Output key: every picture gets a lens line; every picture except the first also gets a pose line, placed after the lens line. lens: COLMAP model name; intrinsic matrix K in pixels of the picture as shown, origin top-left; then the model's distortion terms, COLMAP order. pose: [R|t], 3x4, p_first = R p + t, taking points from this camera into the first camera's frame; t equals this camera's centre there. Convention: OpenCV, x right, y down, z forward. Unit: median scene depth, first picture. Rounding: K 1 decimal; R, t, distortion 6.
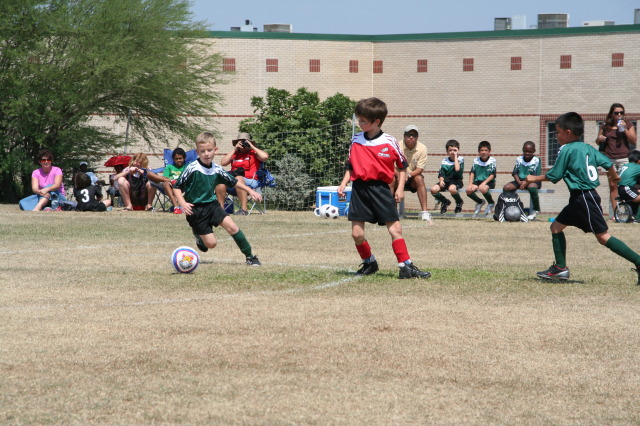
lens RADIAL K [[2939.1, 0, 307.7], [0, 2939.1, 220.1], [0, 0, 1]] dist [1.912518, 0.000000]
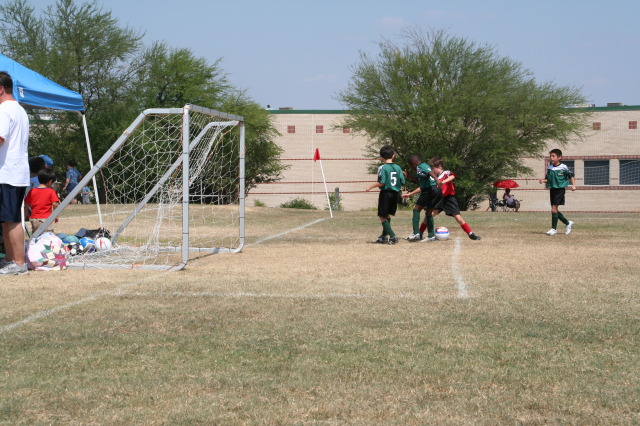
lens RADIAL K [[1394.8, 0, 316.3], [0, 1394.8, 205.9], [0, 0, 1]] dist [0.452525, 0.000000]
pose [[0.973941, -0.015731, 0.226253, -0.263183], [0.016541, 0.999862, -0.001685, -0.006552], [-0.226195, 0.005384, 0.974067, 0.209022]]
